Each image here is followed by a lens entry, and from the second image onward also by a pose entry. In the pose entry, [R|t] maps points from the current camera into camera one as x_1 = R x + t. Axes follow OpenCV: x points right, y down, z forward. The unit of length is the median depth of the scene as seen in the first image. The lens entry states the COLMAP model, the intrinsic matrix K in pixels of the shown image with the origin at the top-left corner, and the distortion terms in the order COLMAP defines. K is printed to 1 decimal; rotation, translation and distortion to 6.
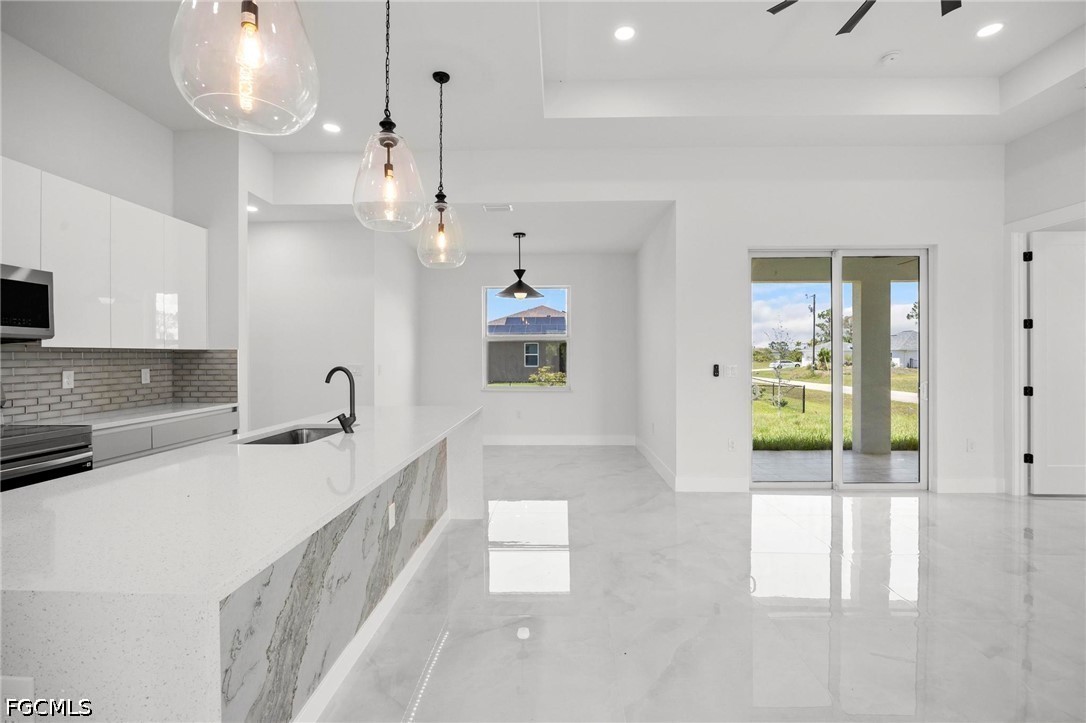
lens RADIAL K [[481.7, 0, 545.0], [0, 481.7, 359.0], [0, 0, 1]] dist [-0.012923, 0.001885]
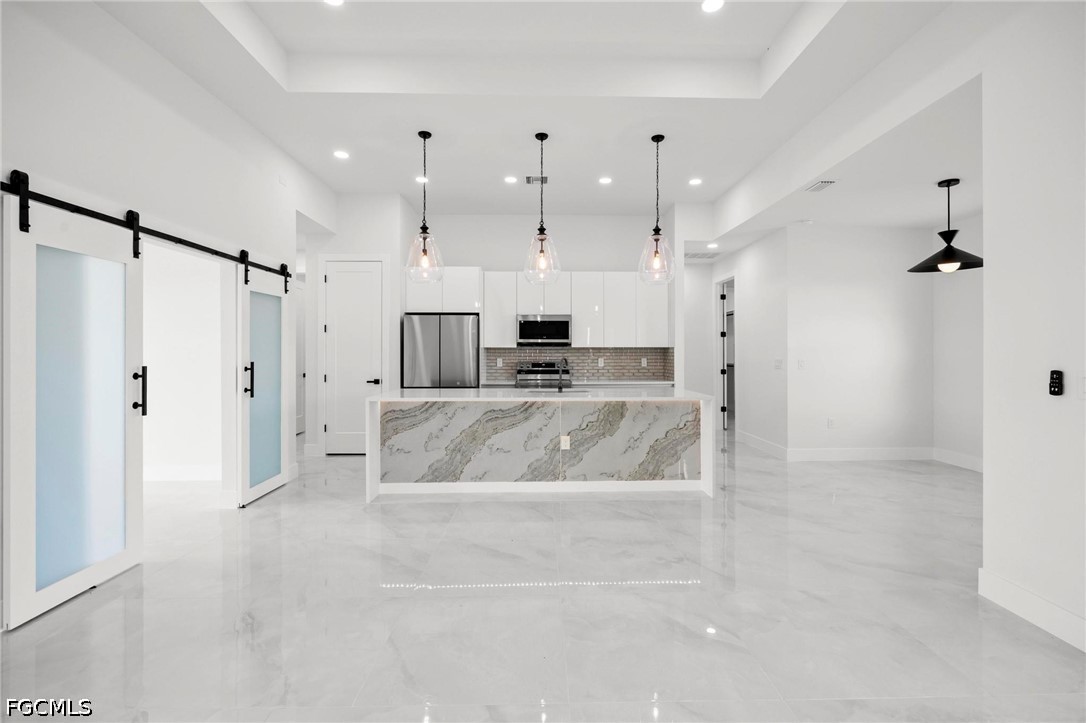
lens RADIAL K [[481.7, 0, 549.2], [0, 481.7, 351.5], [0, 0, 1]] dist [-0.012923, 0.001885]
pose [[0.051195, 0.002486, -0.998686, 0.880015], [-0.005482, 0.999983, 0.002208, -0.006093], [0.998674, 0.005362, 0.051208, 0.520223]]
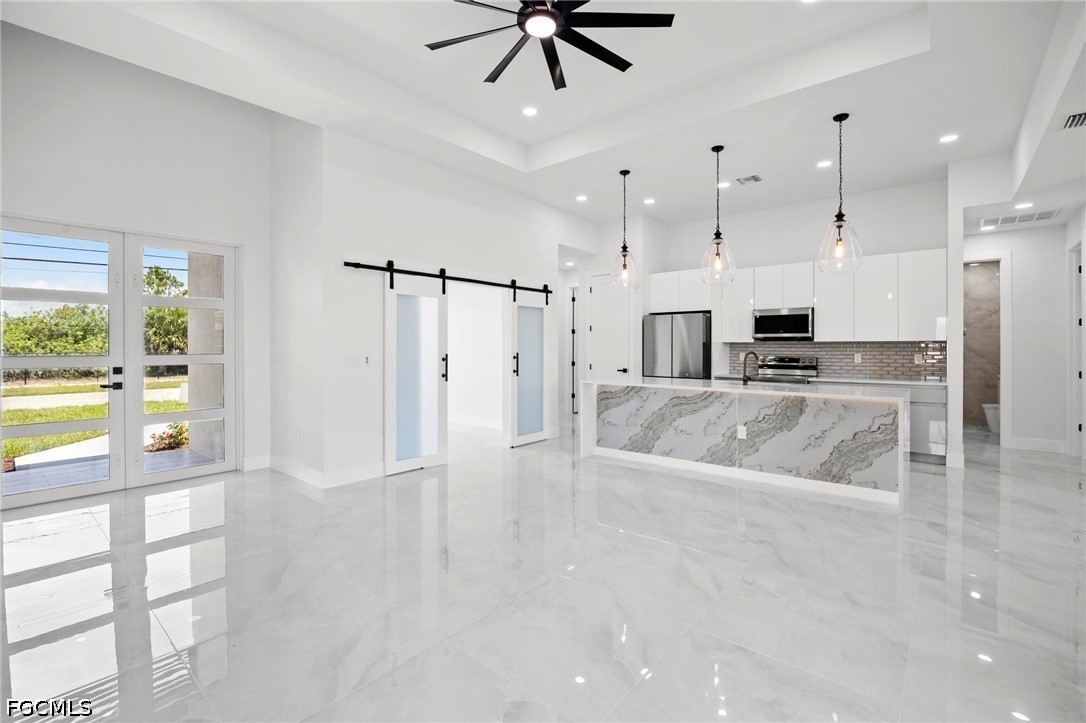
lens RADIAL K [[481.7, 0, 548.1], [0, 481.7, 347.5], [0, 0, 1]] dist [-0.012923, 0.001885]
pose [[-0.616915, 0.005012, -0.787014, 0.982879], [-0.003001, 0.999957, 0.008720, -0.008910], [0.787024, 0.007742, -0.616874, 0.952343]]
